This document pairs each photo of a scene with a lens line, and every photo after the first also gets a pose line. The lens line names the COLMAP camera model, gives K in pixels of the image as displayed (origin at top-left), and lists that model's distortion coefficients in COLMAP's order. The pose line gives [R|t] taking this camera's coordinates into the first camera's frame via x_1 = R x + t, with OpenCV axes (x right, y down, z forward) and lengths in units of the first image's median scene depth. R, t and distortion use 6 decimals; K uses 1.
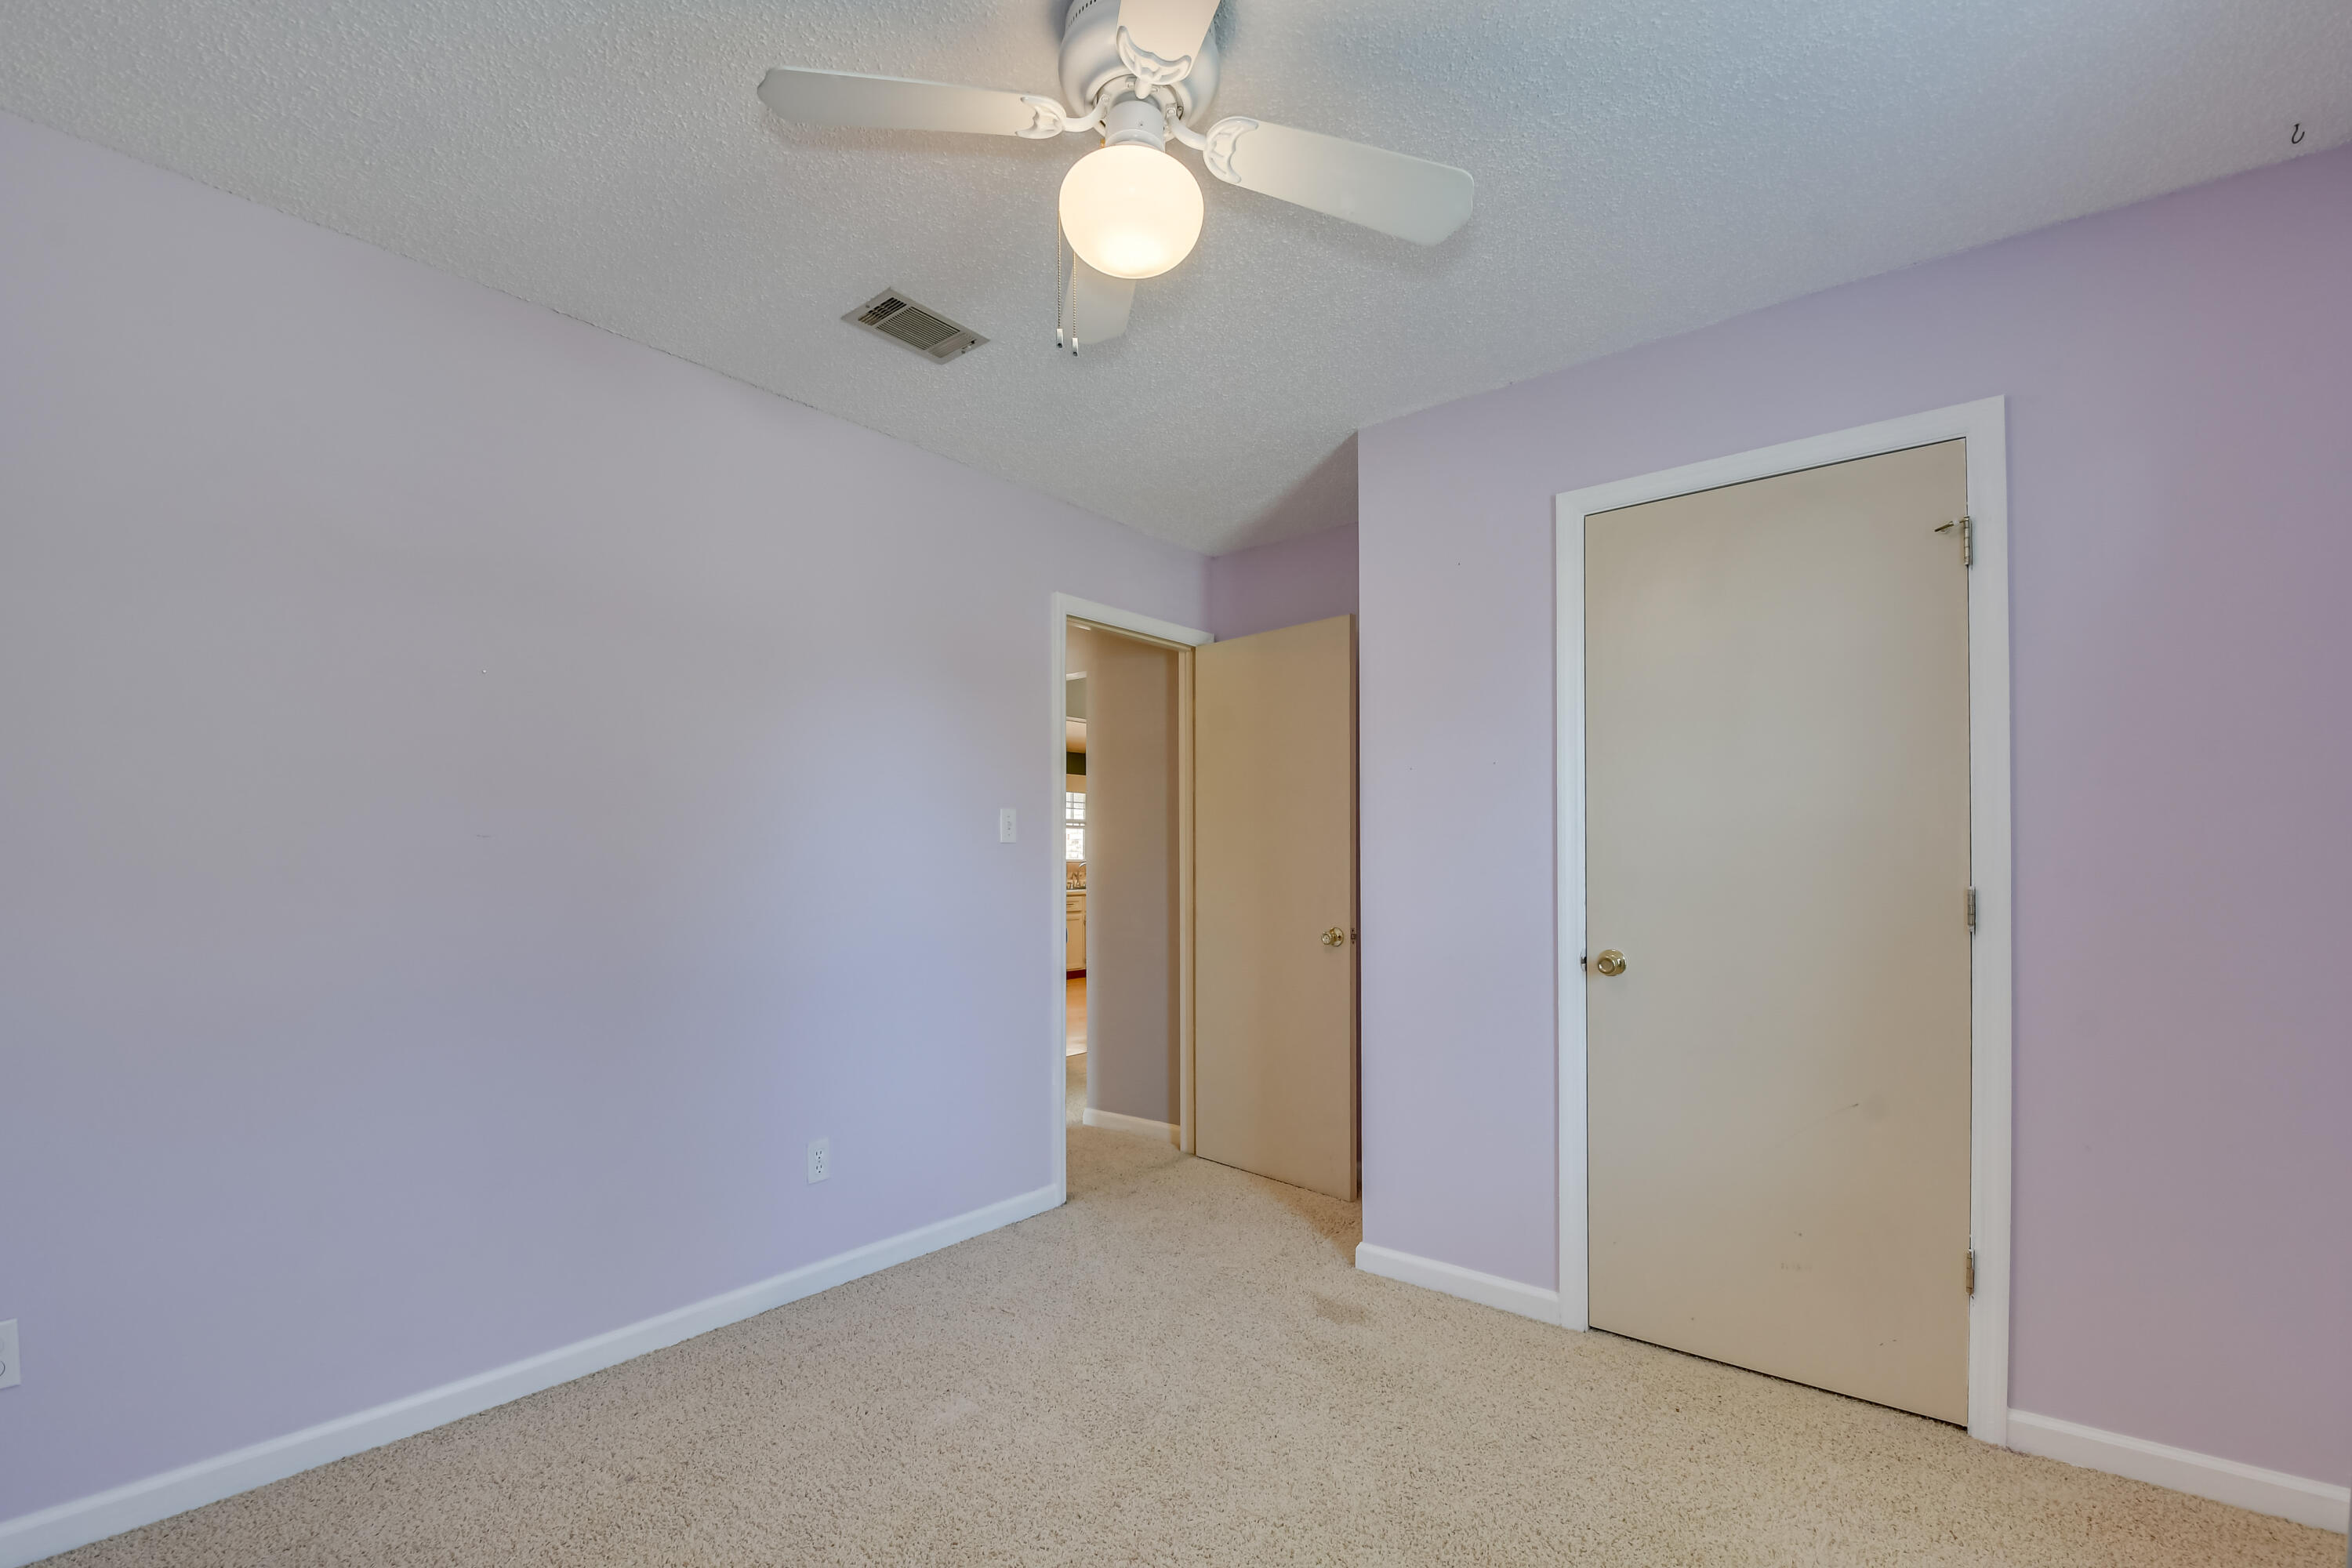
lens RADIAL K [[1029.7, 0, 1175.9], [0, 1029.7, 855.6], [0, 0, 1]] dist [0.028181, 0.000029]
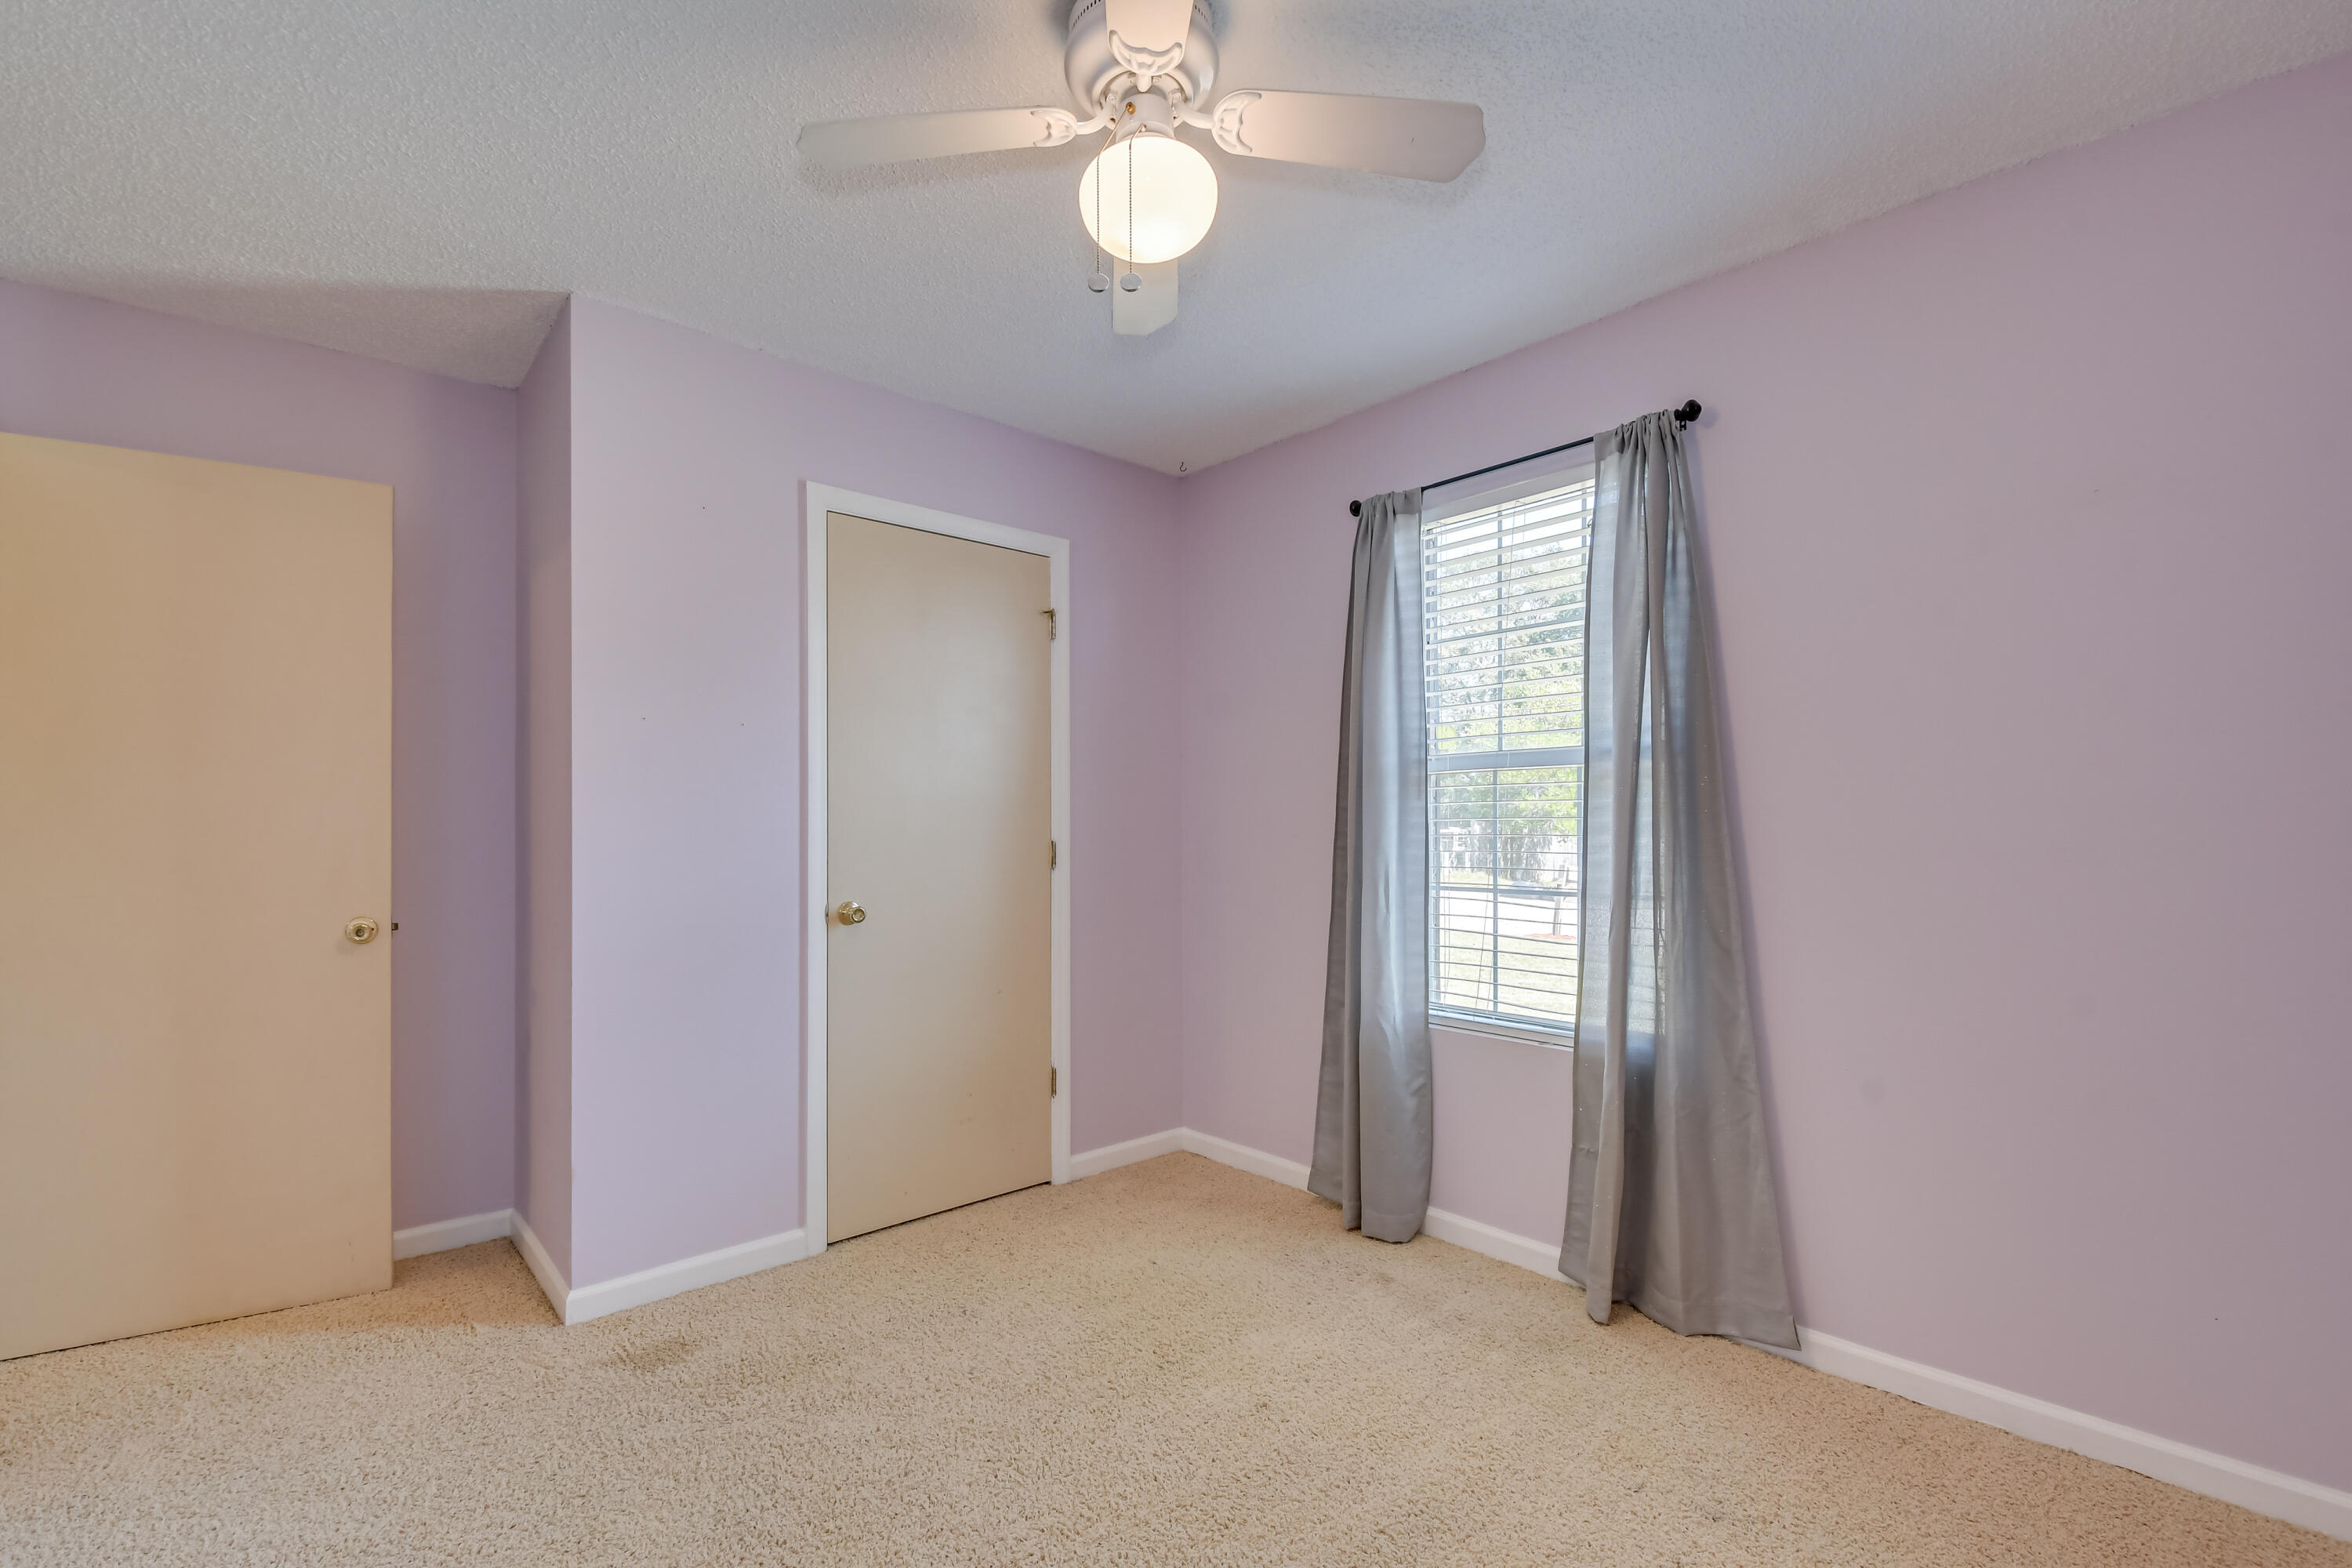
lens RADIAL K [[1028.6, 0, 1166.5], [0, 1028.6, 814.1], [0, 0, 1]] dist [0.028087, -0.024489]
pose [[0.189418, 0.006054, 0.981878, -0.619440], [-0.003262, 0.999979, -0.005536, 0.000011], [-0.981891, -0.002154, 0.189434, 0.442060]]
